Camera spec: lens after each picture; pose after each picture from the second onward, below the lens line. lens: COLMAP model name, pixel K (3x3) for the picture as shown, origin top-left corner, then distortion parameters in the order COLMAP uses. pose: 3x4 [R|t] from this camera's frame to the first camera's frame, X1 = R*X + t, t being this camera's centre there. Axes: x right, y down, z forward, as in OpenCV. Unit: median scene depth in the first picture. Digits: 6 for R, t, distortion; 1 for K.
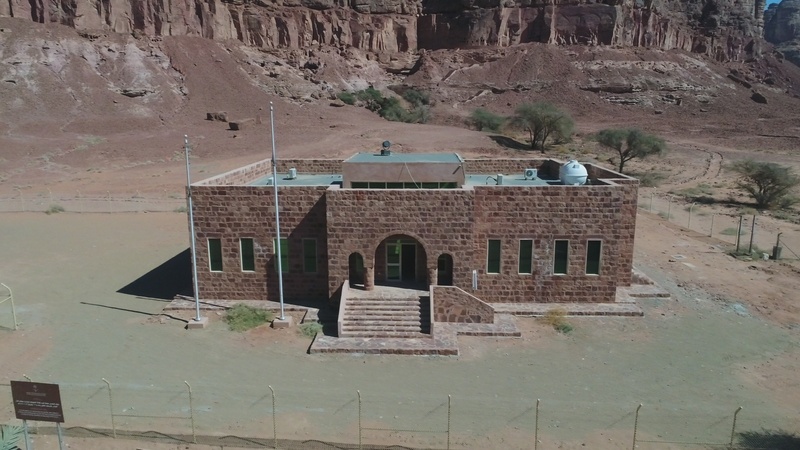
lens RADIAL K [[563.1, 0, 403.7], [0, 563.1, 229.0], [0, 0, 1]] dist [0.003250, -0.002051]
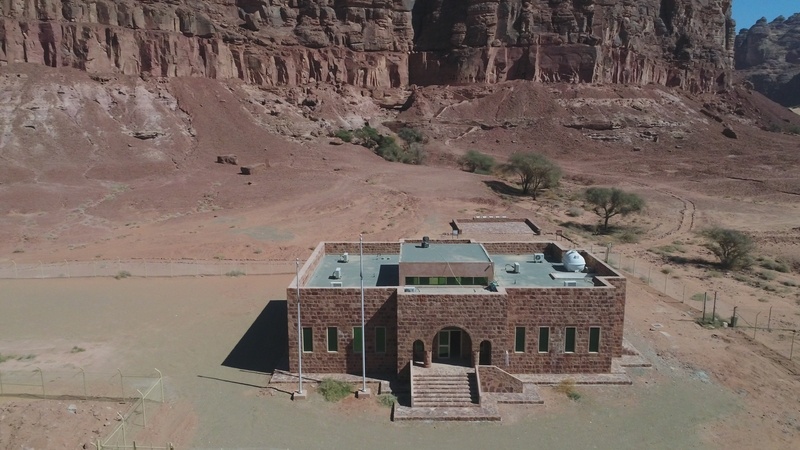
lens RADIAL K [[563.1, 0, 404.7], [0, 563.1, 231.0], [0, 0, 1]] dist [0.003250, -0.002051]
pose [[0.999466, -0.003374, 0.032488, -0.030525], [0.004207, 0.999663, -0.025608, -0.034581], [-0.032390, 0.025731, 0.999144, -0.064308]]
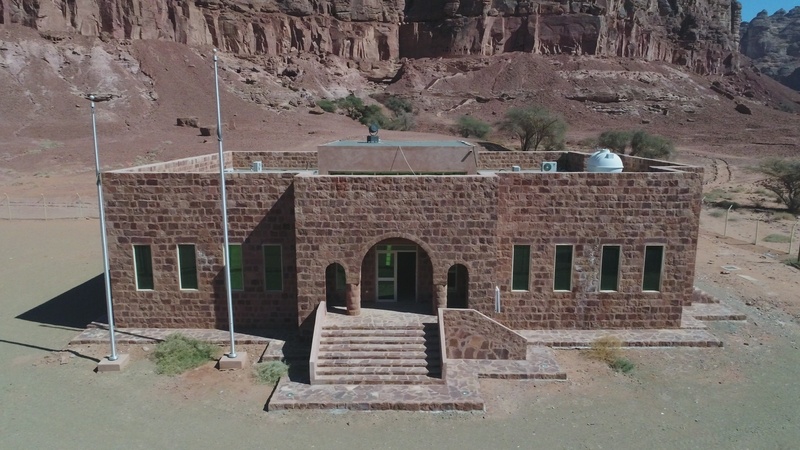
lens RADIAL K [[563.1, 0, 403.0], [0, 563.1, 228.4], [0, 0, 1]] dist [0.003250, -0.002051]
pose [[0.999439, -0.002459, 0.033413, -0.004194], [0.003330, 0.999655, -0.026048, 0.003078], [-0.033337, 0.026145, 0.999102, 0.051280]]
